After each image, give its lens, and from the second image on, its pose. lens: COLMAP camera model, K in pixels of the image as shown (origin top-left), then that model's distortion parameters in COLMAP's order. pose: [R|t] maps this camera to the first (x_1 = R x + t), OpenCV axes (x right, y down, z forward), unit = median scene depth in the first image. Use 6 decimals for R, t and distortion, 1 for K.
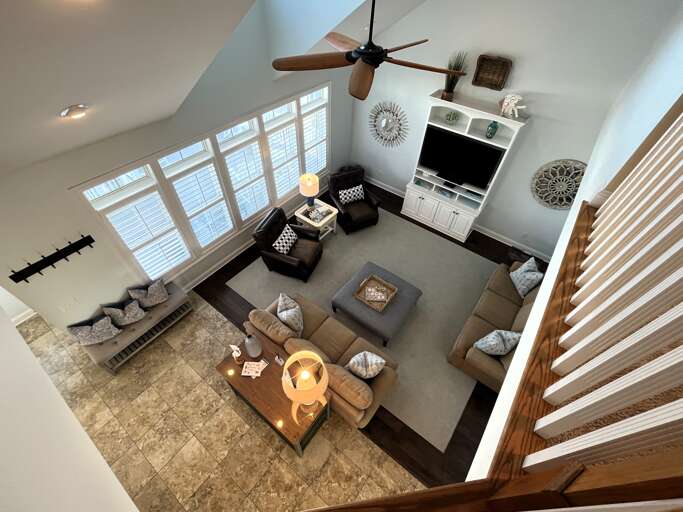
lens RADIAL K [[300.8, 0, 340.8], [0, 300.8, 256.2], [0, 0, 1]] dist [-0.013196, -0.000229]
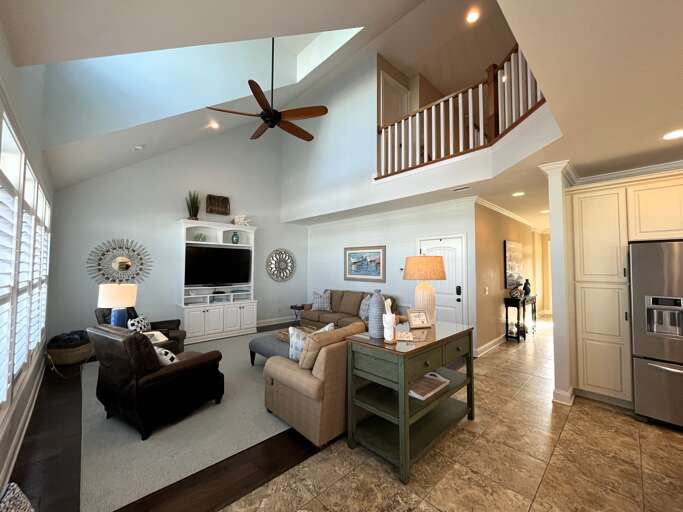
lens RADIAL K [[276.0, 0, 340.6], [0, 276.0, 250.1], [0, 0, 1]] dist [-0.001317, -0.000021]
pose [[0.156184, 0.024260, 0.987430, -0.634830], [0.734913, 0.665075, -0.132583, 0.134516], [-0.659931, 0.746383, 0.086045, 0.557656]]
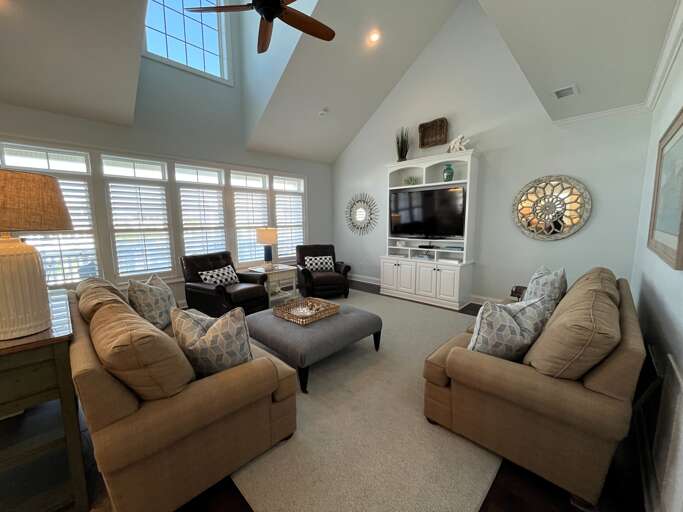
lens RADIAL K [[276.0, 0, 344.0], [0, 276.0, 257.6], [0, 0, 1]] dist [-0.001317, -0.000021]
pose [[0.993491, -0.027059, -0.110653, 0.235340], [-0.051710, 0.758399, -0.649736, 0.373040], [0.101501, 0.651228, 0.752063, 0.418076]]
